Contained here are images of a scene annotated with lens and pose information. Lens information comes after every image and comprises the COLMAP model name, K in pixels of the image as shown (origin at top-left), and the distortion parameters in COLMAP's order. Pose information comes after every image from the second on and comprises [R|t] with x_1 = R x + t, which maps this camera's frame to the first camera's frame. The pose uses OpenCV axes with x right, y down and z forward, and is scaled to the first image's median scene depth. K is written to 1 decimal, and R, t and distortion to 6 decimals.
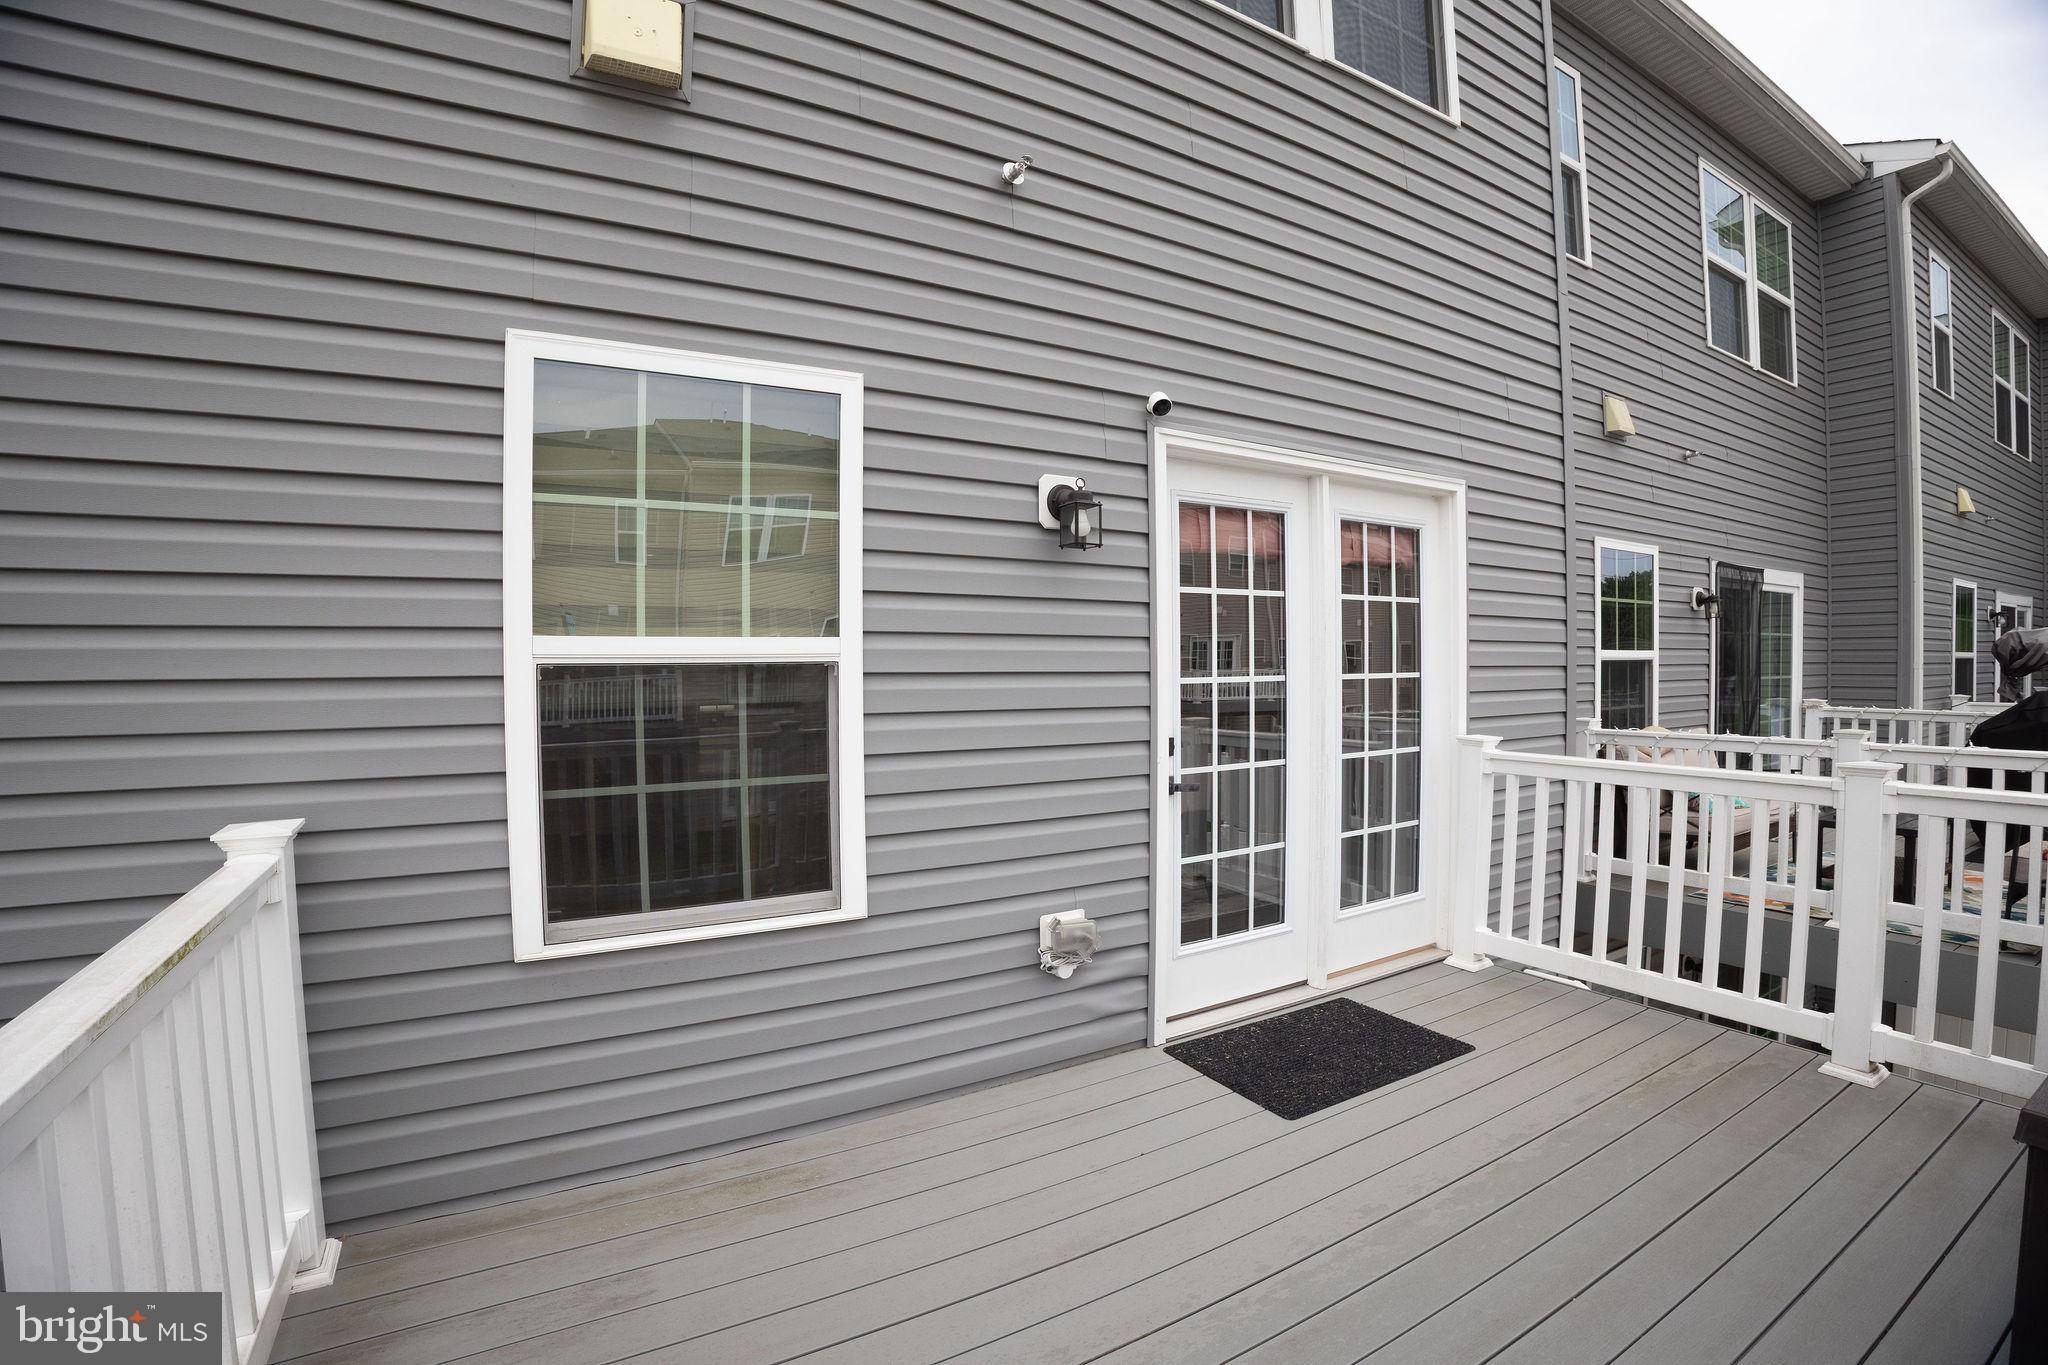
lens RADIAL K [[928.7, 0, 1024.0], [0, 928.7, 682.5], [0, 0, 1]] dist [-0.001765, -0.000059]
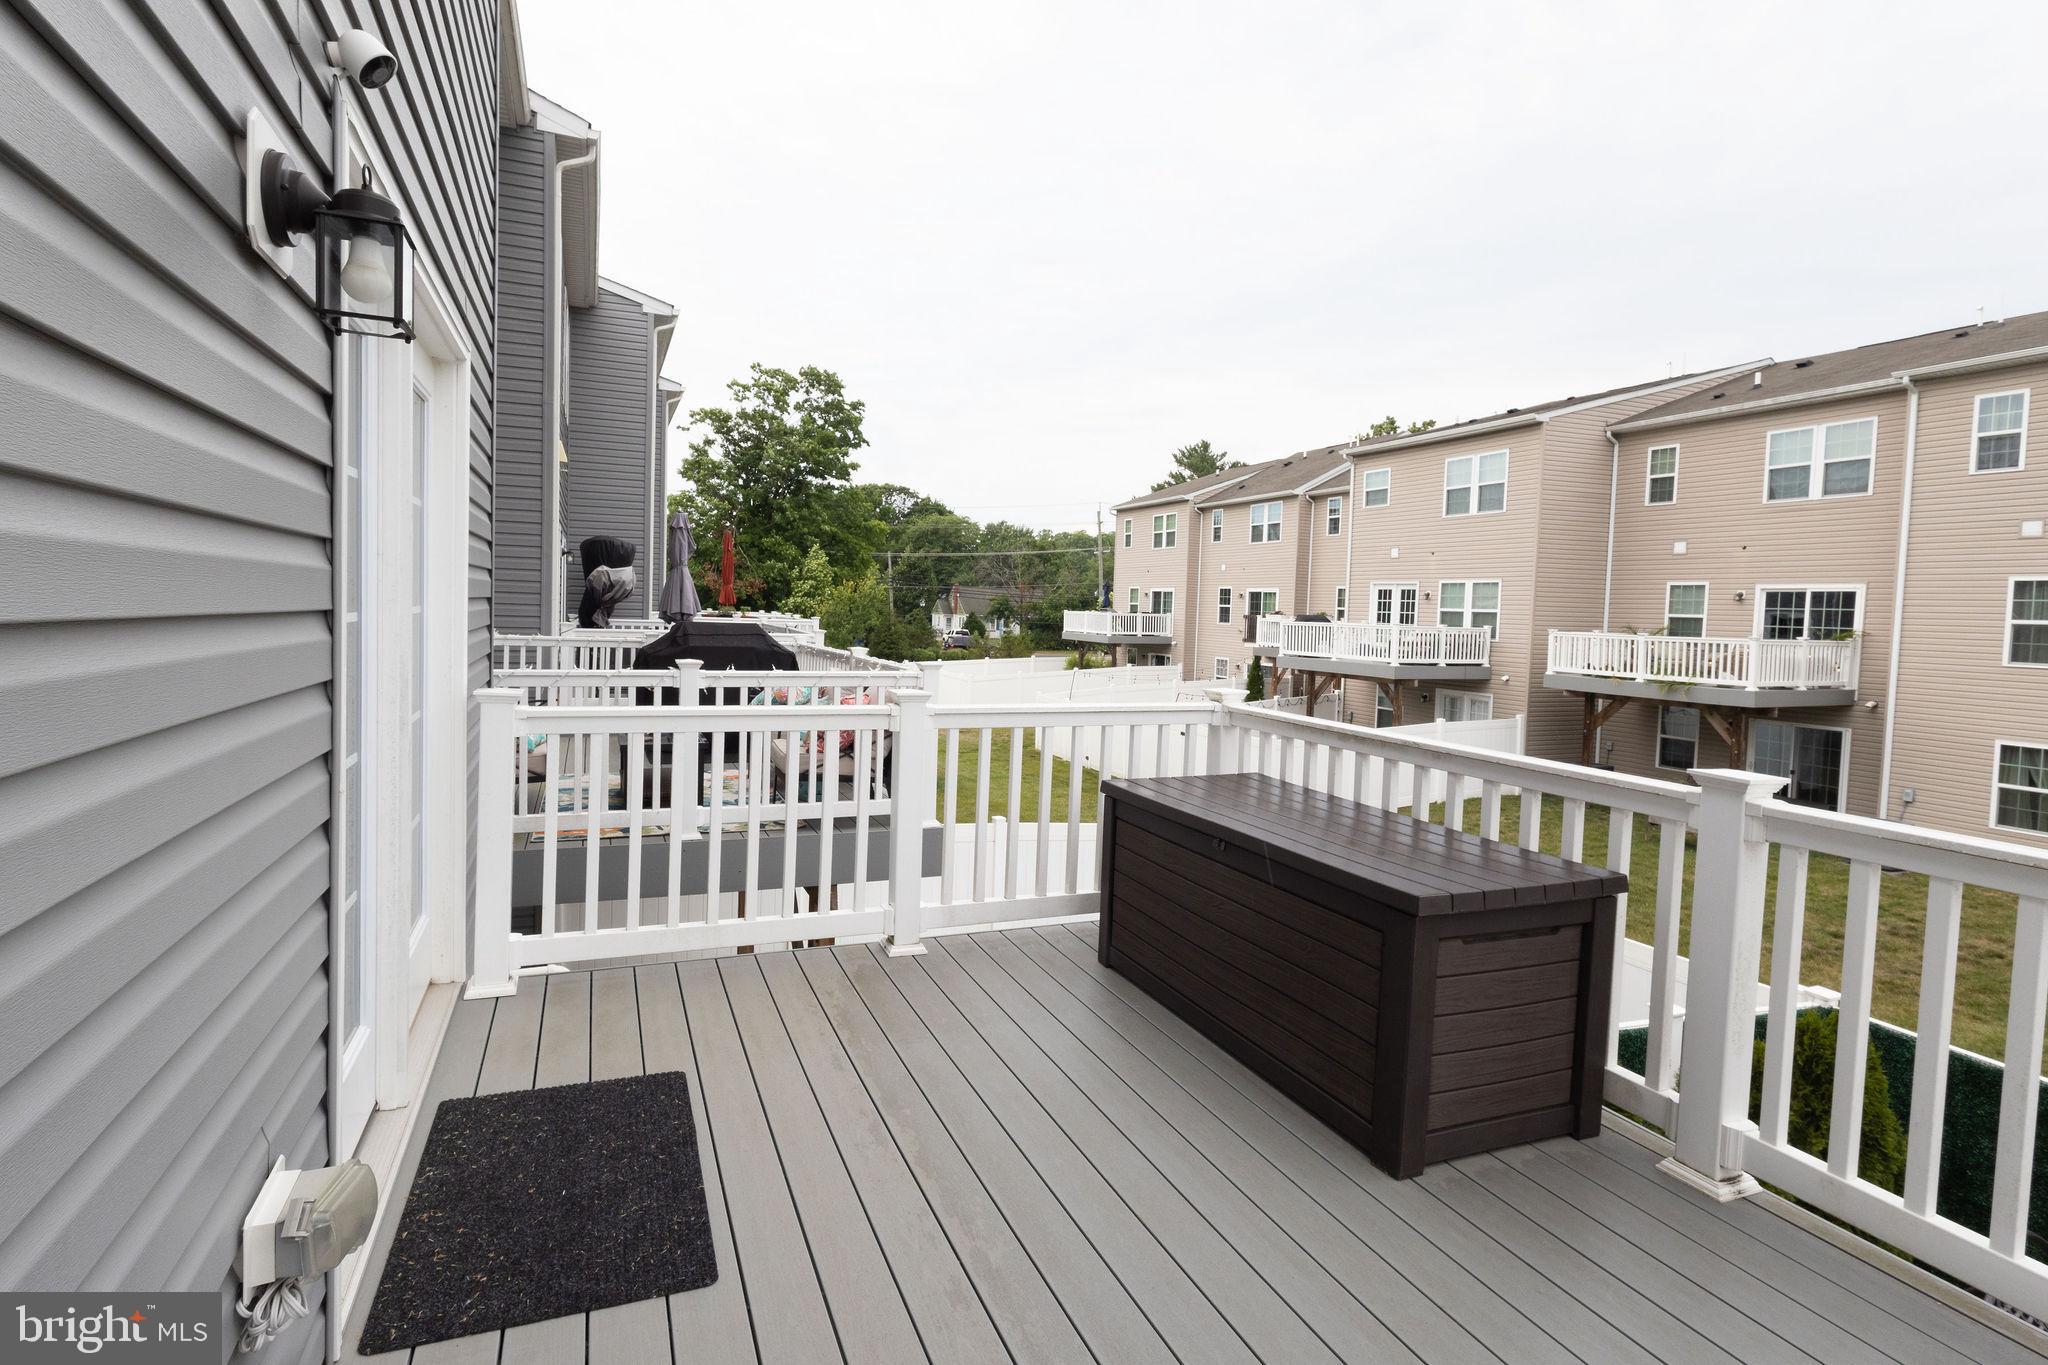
lens RADIAL K [[999.6, 0, 1024.0], [0, 999.6, 682.5], [0, 0, 1]] dist [-0.015398, 0.000023]
pose [[0.122361, -0.047707, 0.991338, -0.211281], [-0.034288, 0.998045, 0.052261, 0.001405], [-0.991893, -0.040385, 0.120486, 0.413850]]
